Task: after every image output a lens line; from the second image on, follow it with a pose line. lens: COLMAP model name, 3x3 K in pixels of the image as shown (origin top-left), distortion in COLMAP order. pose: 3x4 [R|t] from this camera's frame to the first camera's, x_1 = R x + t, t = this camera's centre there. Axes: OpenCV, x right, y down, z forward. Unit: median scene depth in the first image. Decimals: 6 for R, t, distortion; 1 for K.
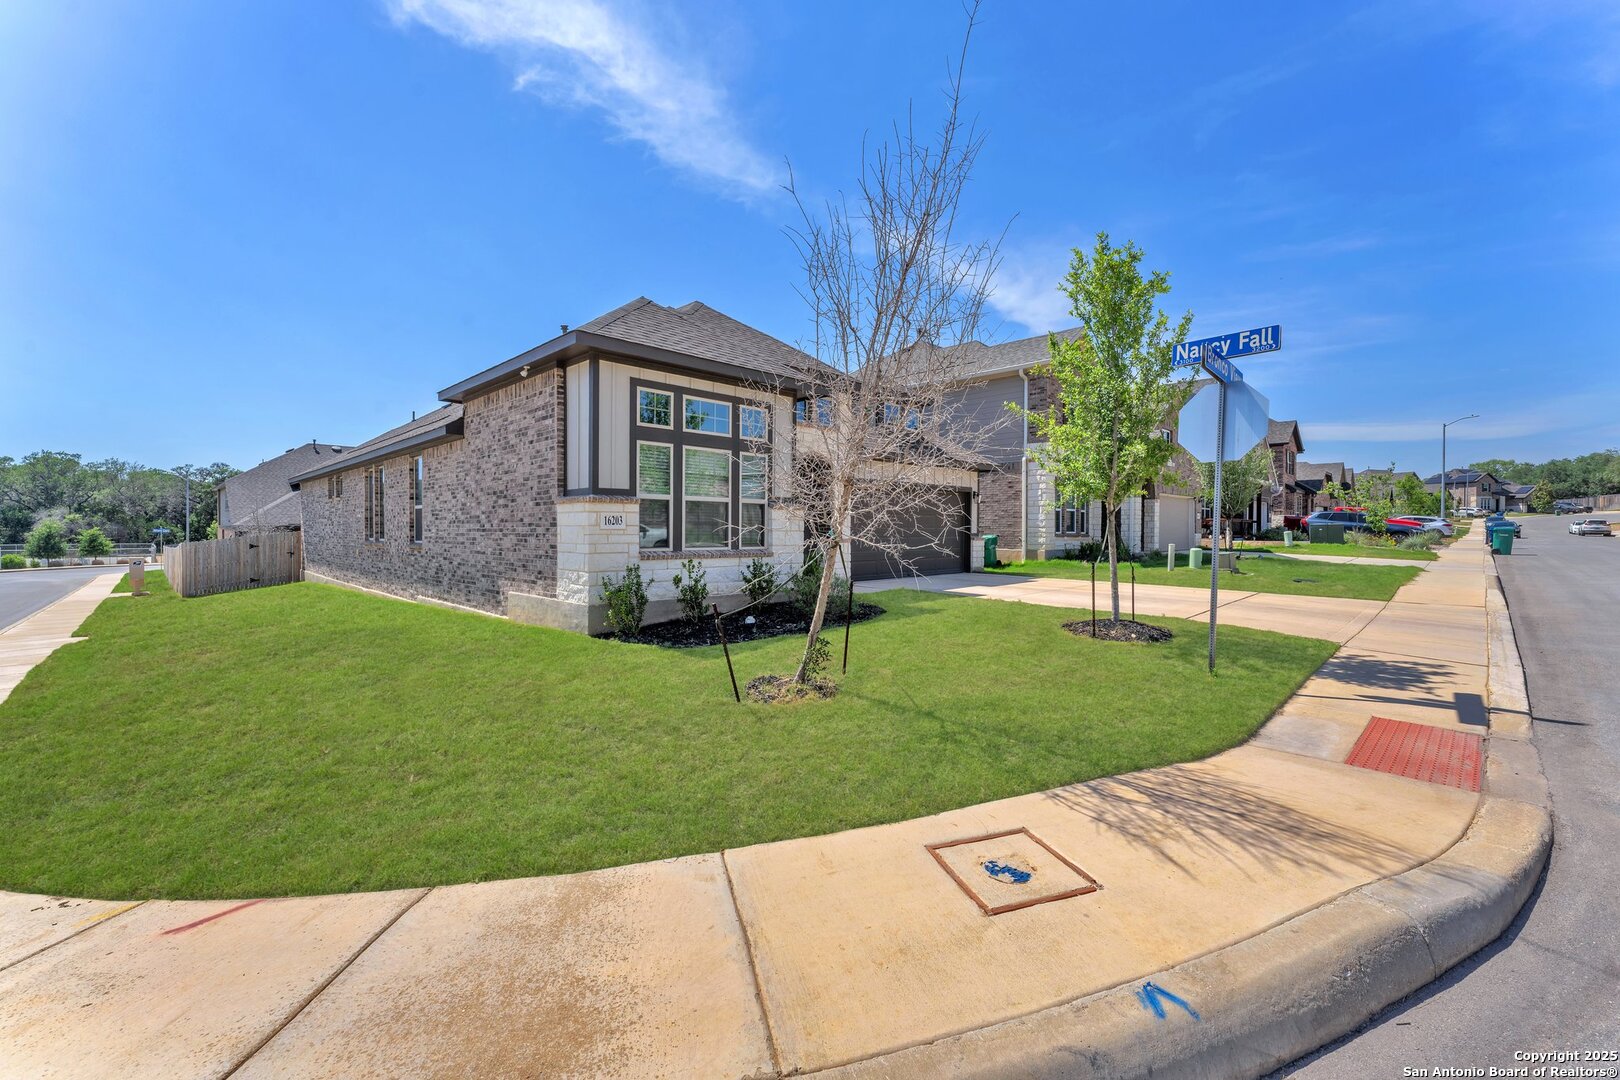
lens RADIAL K [[671.1, 0, 811.5], [0, 671.1, 502.9], [0, 0, 1]] dist [-0.001948, 0.000233]
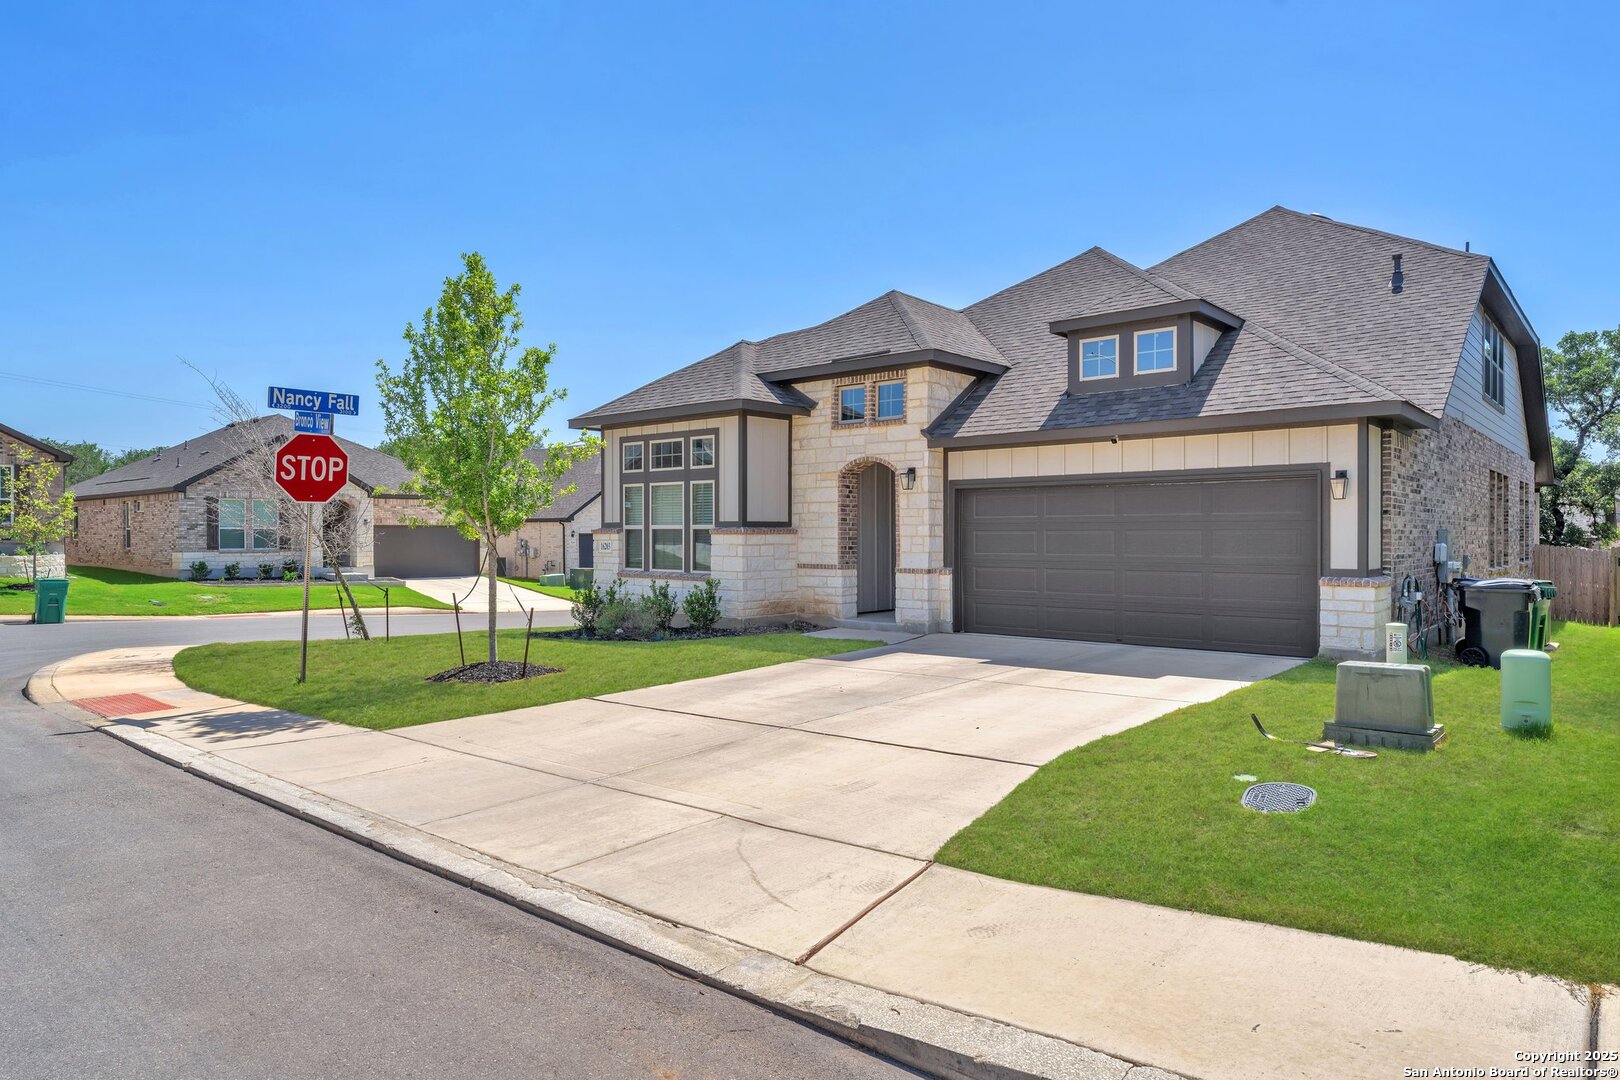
lens RADIAL K [[964.2, 0, 861.8], [0, 964.2, 541.2], [0, 0, 1]] dist [0.002960, -0.000345]
pose [[0.098283, -0.002245, -0.995156, 0.820301], [0.037449, 0.999297, 0.001444, 0.015375], [0.994454, -0.037410, 0.098298, 0.632640]]
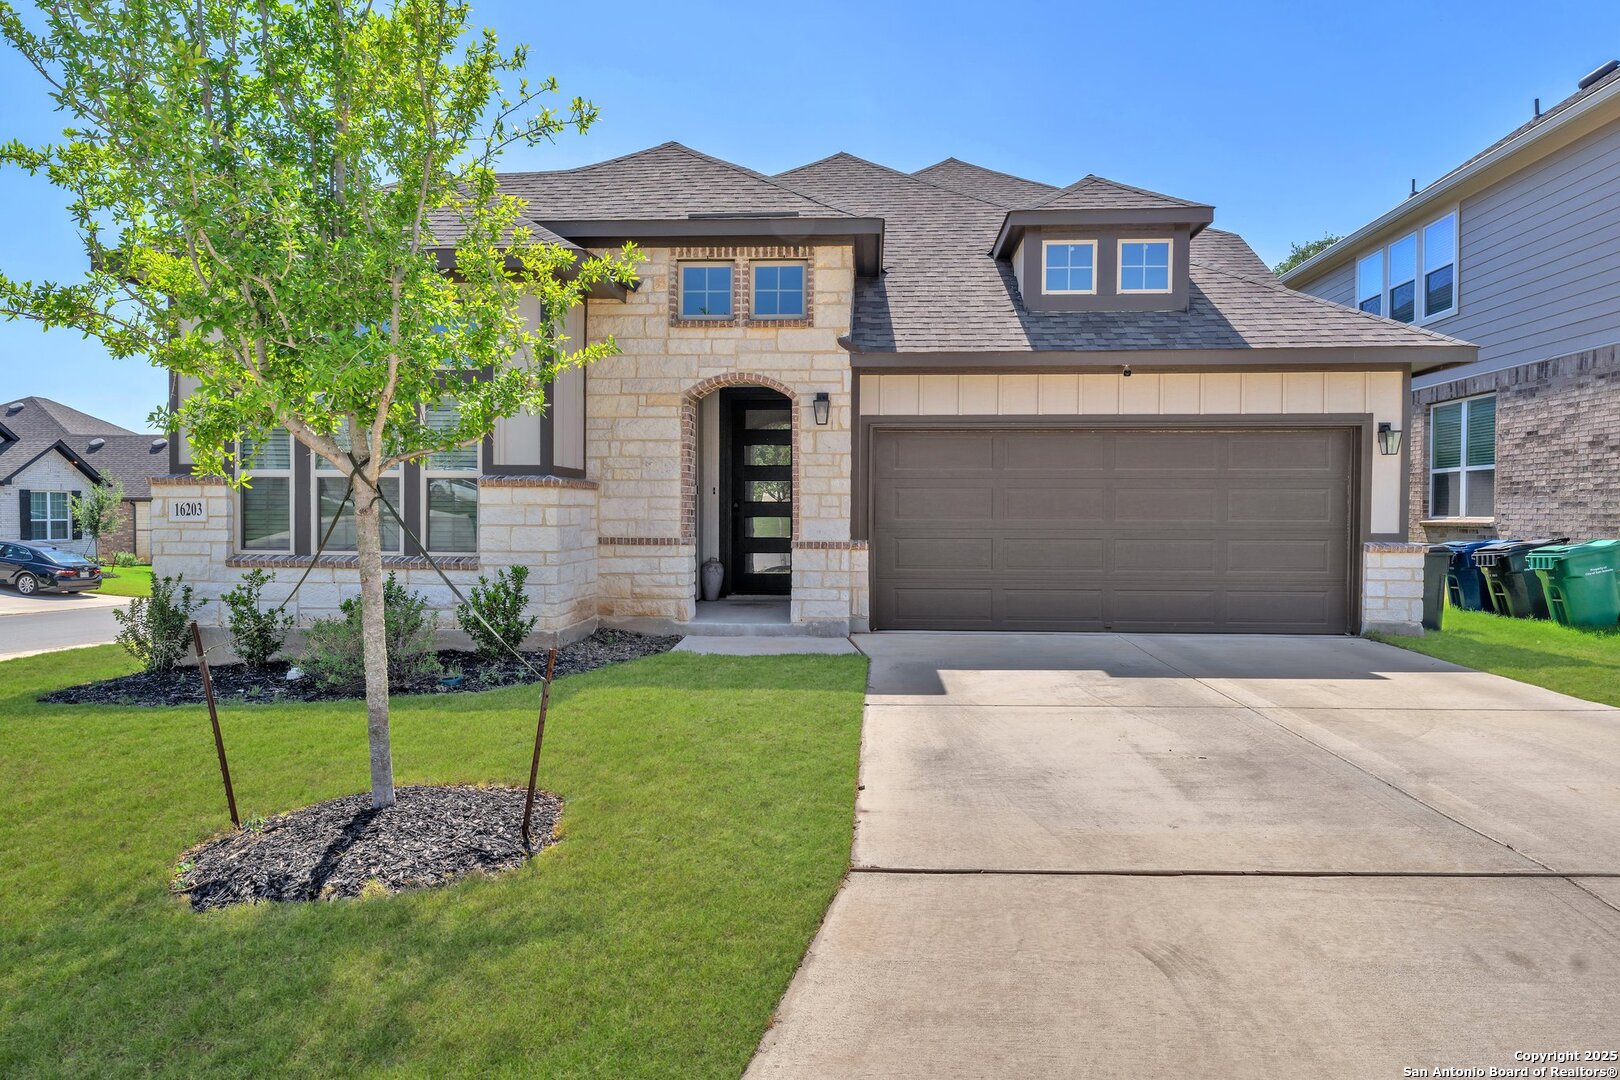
lens RADIAL K [[953.1, 0, 810.0], [0, 953.1, 540.0], [0, 0, 1]] dist [-0.000968, -0.001786]
pose [[0.661915, 0.014490, -0.749438, 0.429571], [0.029022, 0.998568, 0.044939, 0.015330], [0.749016, -0.051496, 0.660547, 0.392710]]
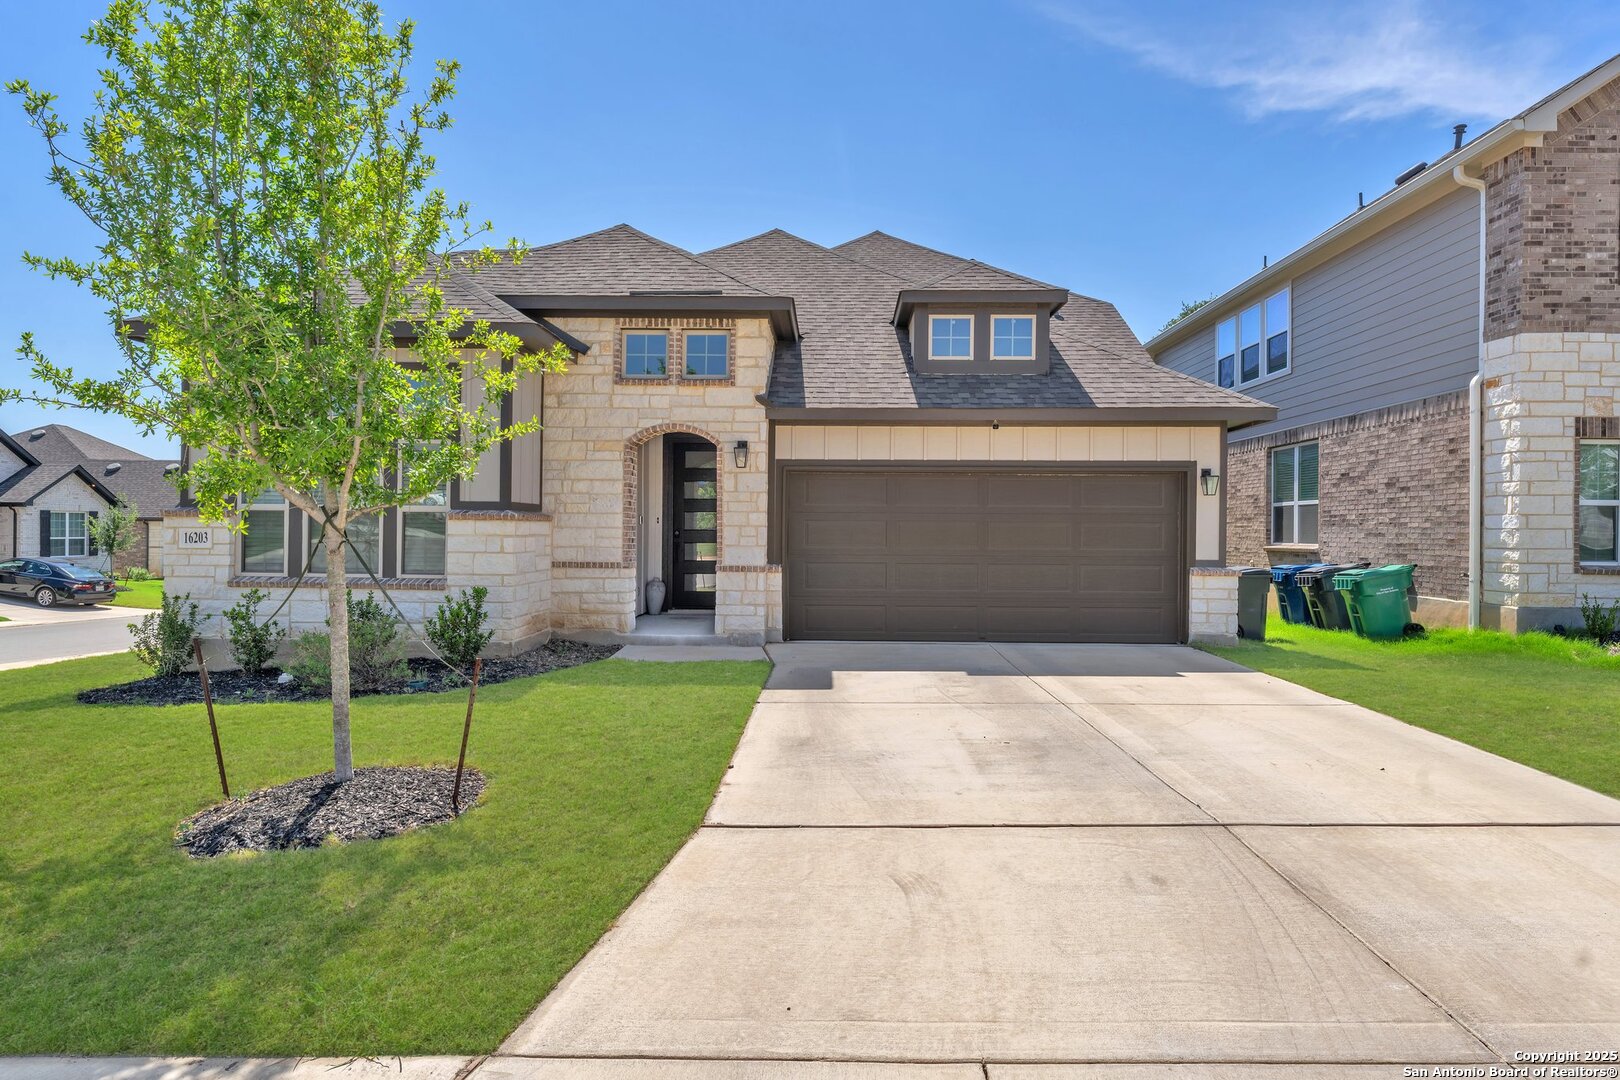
lens RADIAL K [[864.5, 0, 808.5], [0, 864.5, 535.8], [0, 0, 1]] dist [-0.003678, 0.000228]
pose [[0.689431, 0.000039, -0.724351, 0.481750], [0.024346, 0.999434, 0.023225, 0.008204], [0.723942, -0.033647, 0.689040, 0.386572]]
